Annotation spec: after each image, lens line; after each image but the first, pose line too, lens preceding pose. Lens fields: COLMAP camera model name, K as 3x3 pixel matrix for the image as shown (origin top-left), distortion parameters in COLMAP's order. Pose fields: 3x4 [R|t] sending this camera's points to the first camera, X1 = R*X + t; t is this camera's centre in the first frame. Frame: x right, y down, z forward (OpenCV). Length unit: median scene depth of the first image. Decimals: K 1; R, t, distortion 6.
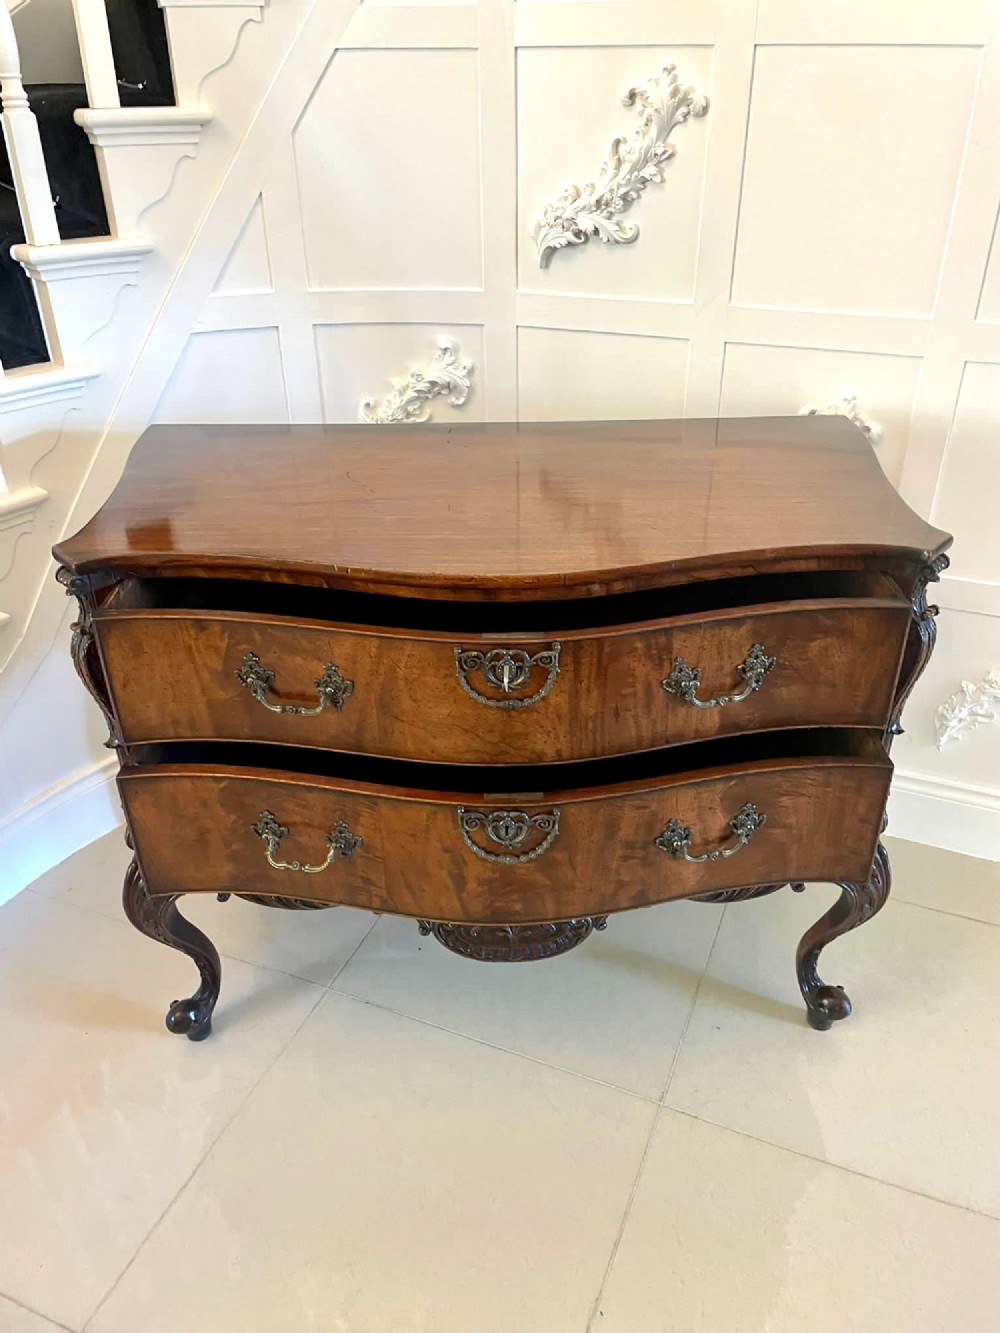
lens RADIAL K [[1015.0, 0, 517.2], [0, 1015.0, 660.9], [0, 0, 1]] dist [0.084314, -0.114842]
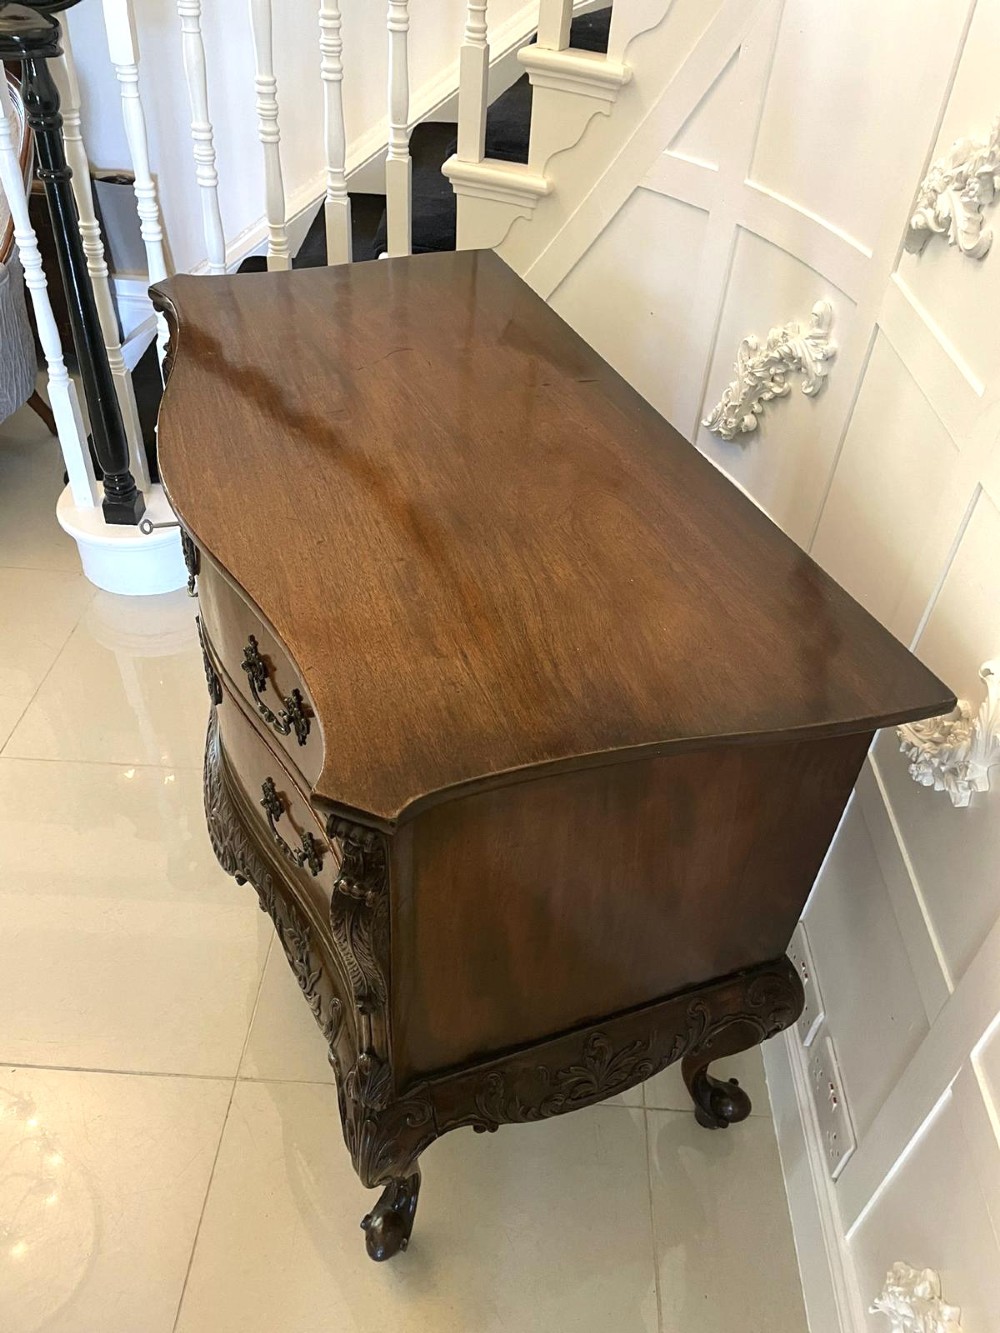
lens RADIAL K [[1014.5, 0, 504.8], [0, 1014.5, 659.6], [0, 0, 1]] dist [0.085280, -0.114372]
pose [[0.337901, 0.630067, -0.699170, 0.585786], [-0.524992, 0.742736, 0.415604, -0.346935], [0.781157, 0.226625, 0.581751, 0.506247]]
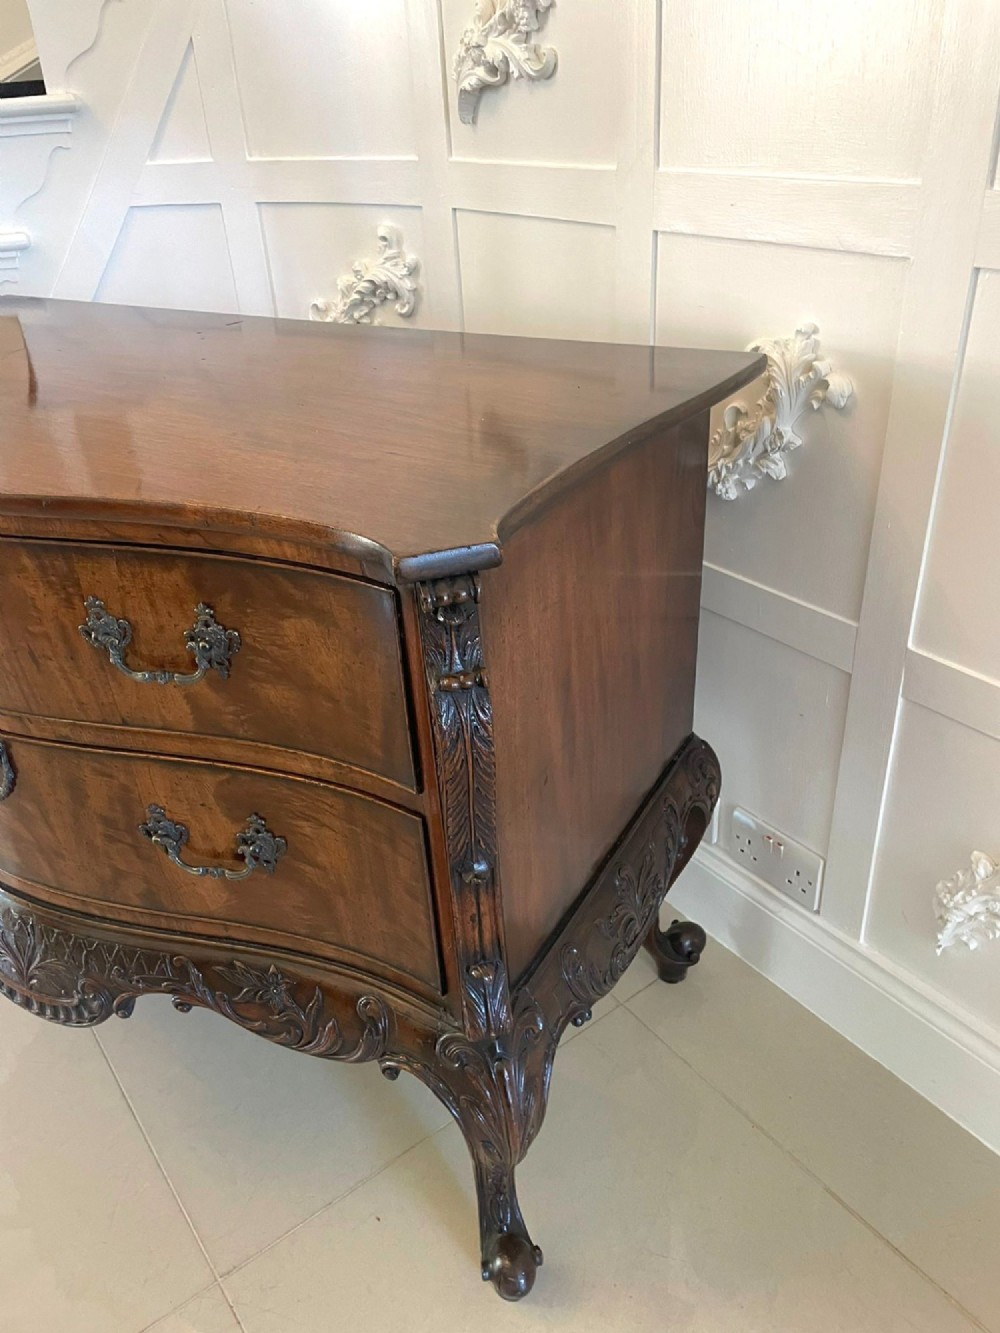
lens RADIAL K [[1014.5, 0, 504.8], [0, 1014.5, 659.6], [0, 0, 1]] dist [0.085280, -0.114372]
pose [[0.856989, 0.224364, -0.463929, 0.497720], [-0.216854, 0.973669, 0.070302, -0.074652], [0.467487, 0.040357, 0.883078, 0.405783]]
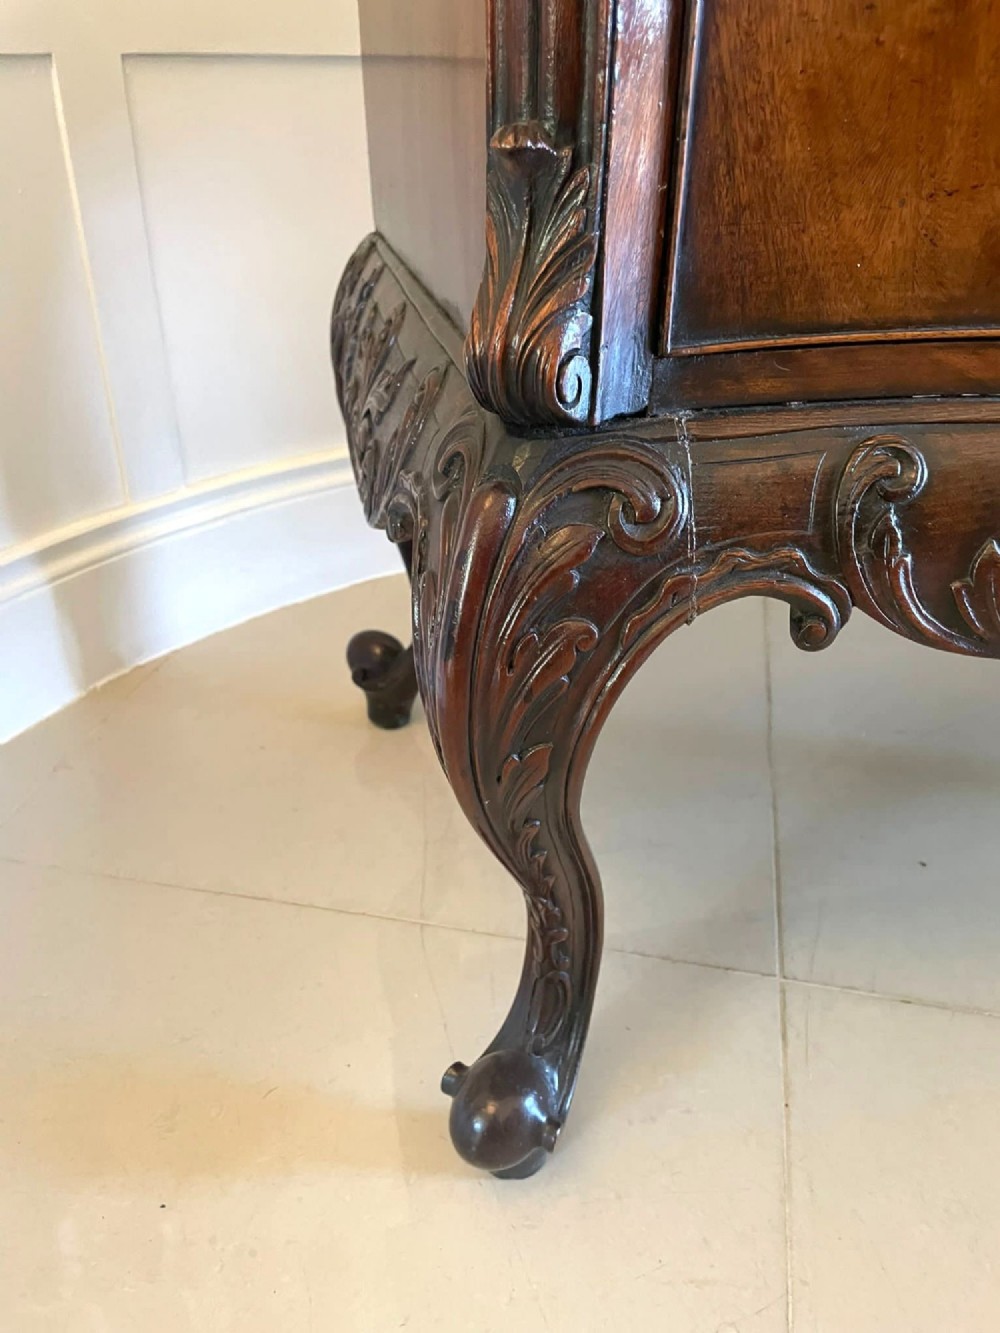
lens RADIAL K [[1022.4, 0, 500.1], [0, 1022.4, 657.5], [0, 0, 1]] dist [0.083303, -0.124559]
pose [[0.983489, -0.076704, 0.163909, -0.348768], [0.077706, 0.996976, 0.000304, 0.198692], [-0.163437, 0.012438, 0.986475, 0.654164]]
